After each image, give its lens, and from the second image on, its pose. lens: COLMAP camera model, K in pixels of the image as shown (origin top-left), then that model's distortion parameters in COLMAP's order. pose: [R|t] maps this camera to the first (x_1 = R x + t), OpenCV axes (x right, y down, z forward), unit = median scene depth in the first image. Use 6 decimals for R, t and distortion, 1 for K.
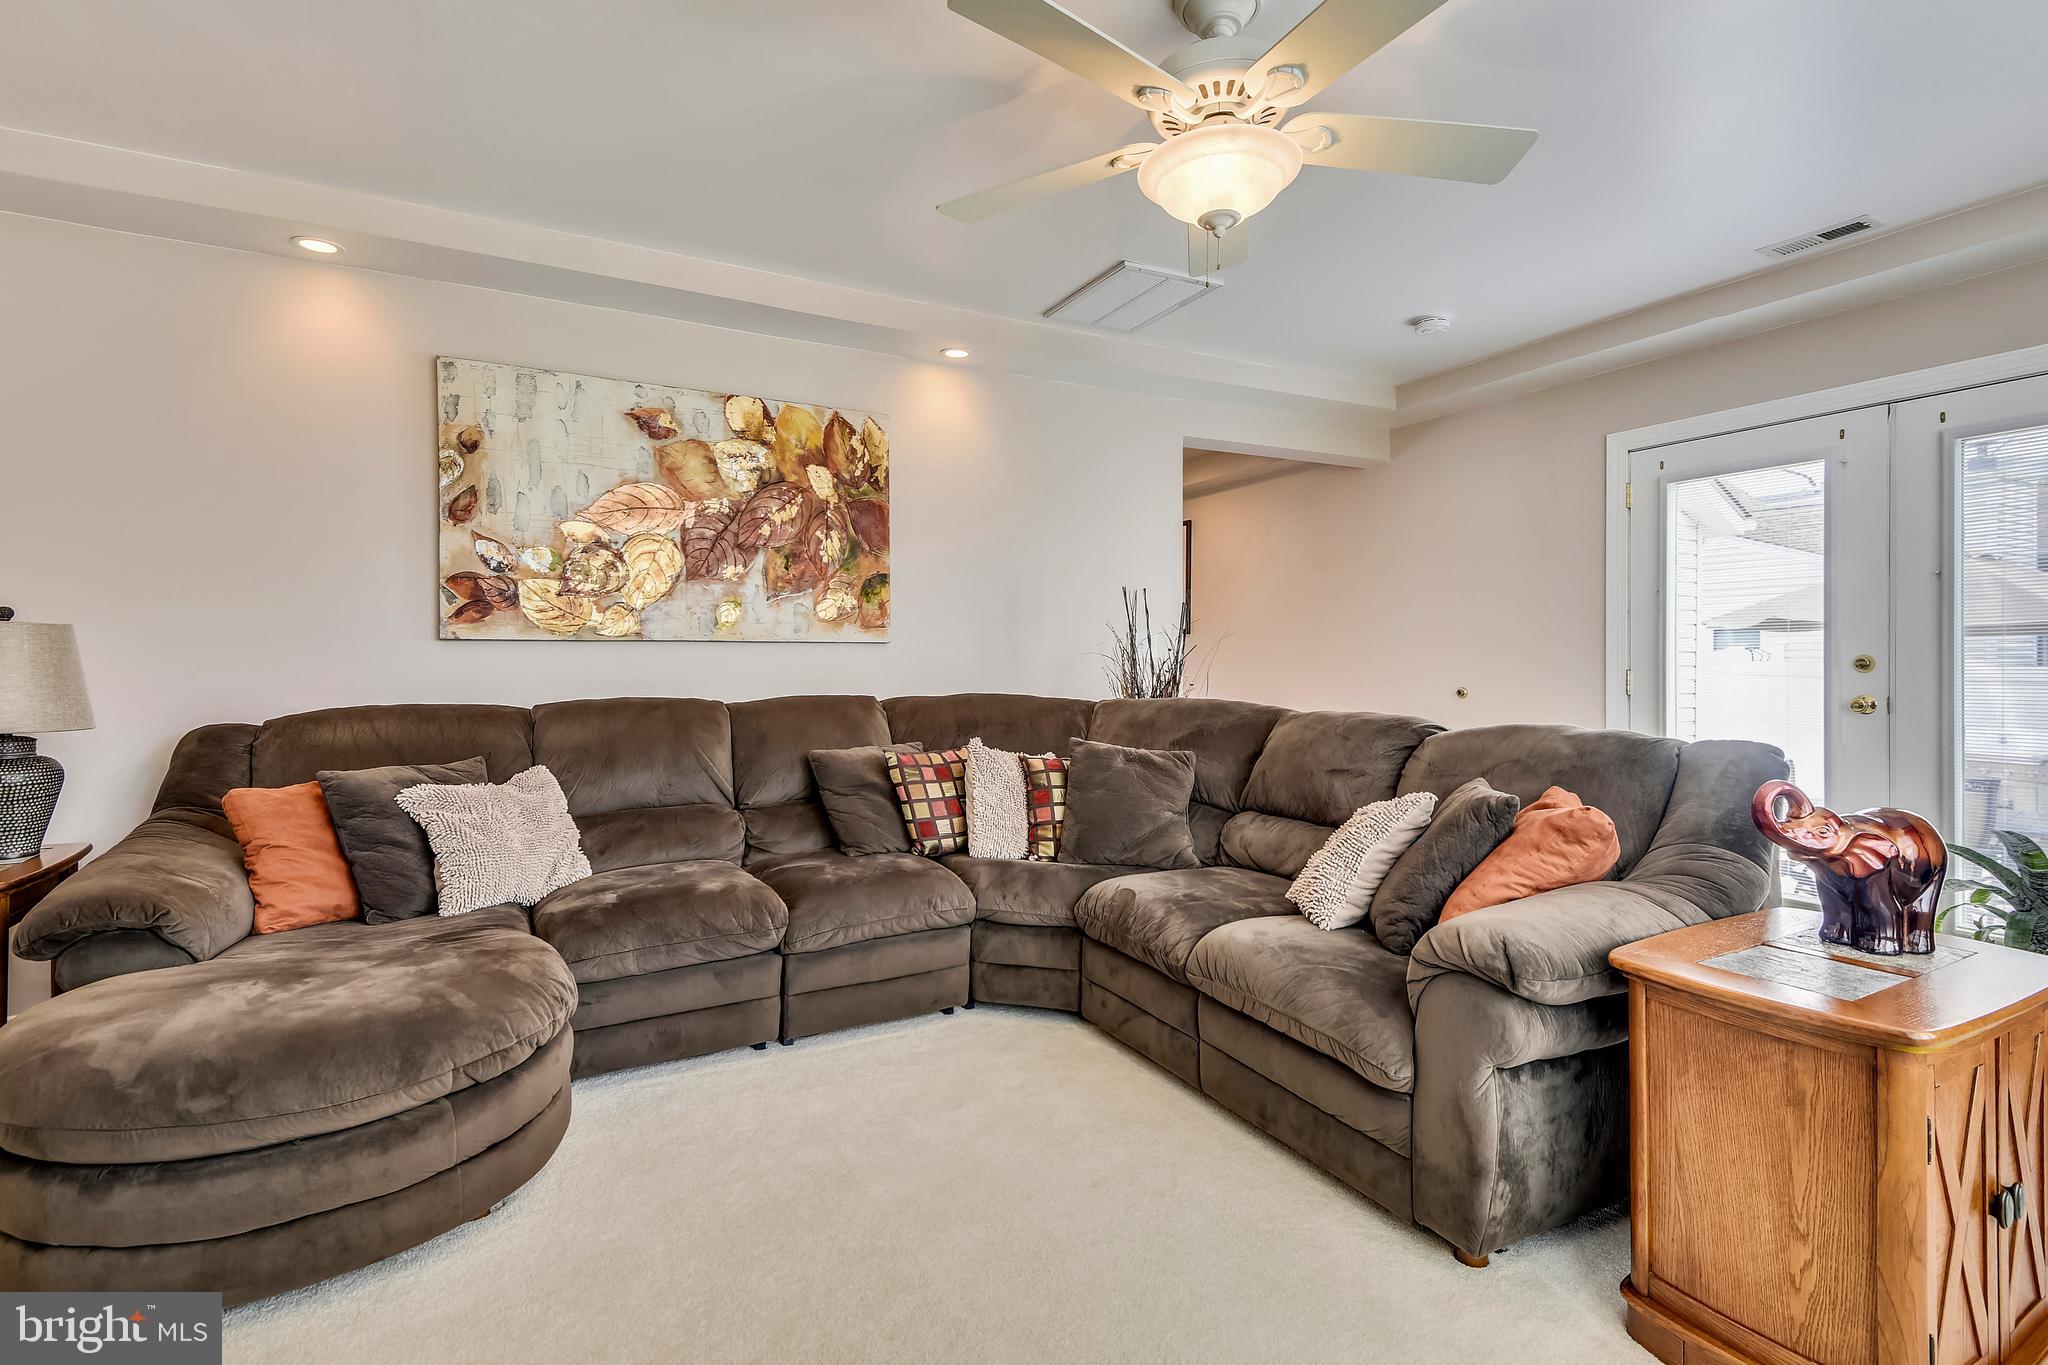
lens RADIAL K [[975.5, 0, 1029.1], [0, 975.5, 675.7], [0, 0, 1]] dist [0.017379, -0.018786]
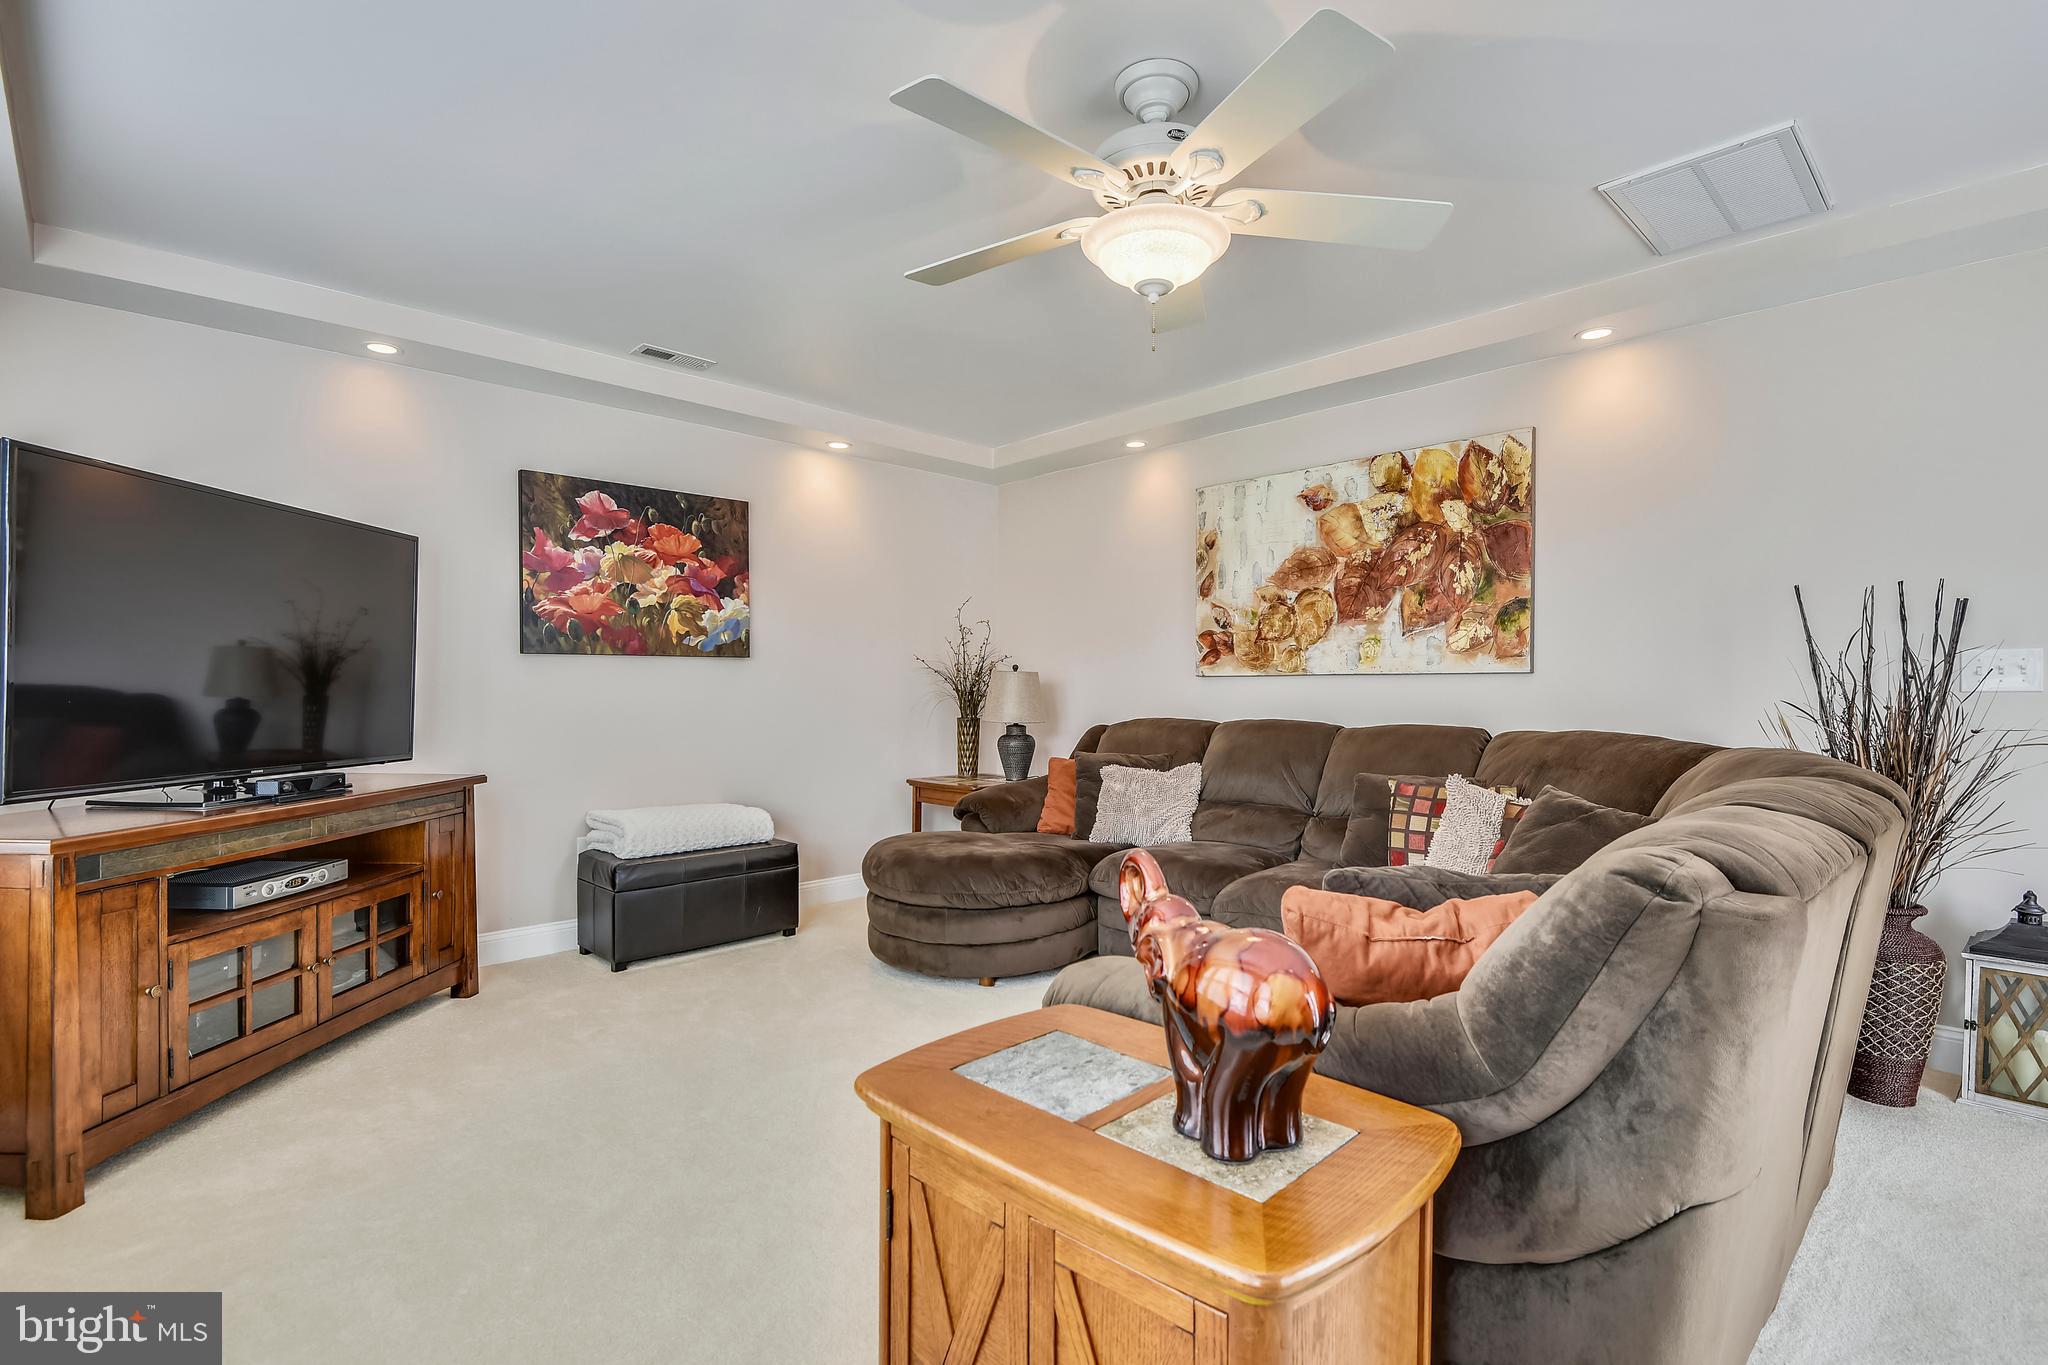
lens RADIAL K [[975.5, 0, 1029.1], [0, 975.5, 675.7], [0, 0, 1]] dist [0.017379, -0.018786]
pose [[0.229947, -0.012362, -0.973125, 0.685426], [-0.019175, 0.999668, -0.017230, -0.006445], [0.973014, 0.022622, 0.229633, 0.349296]]
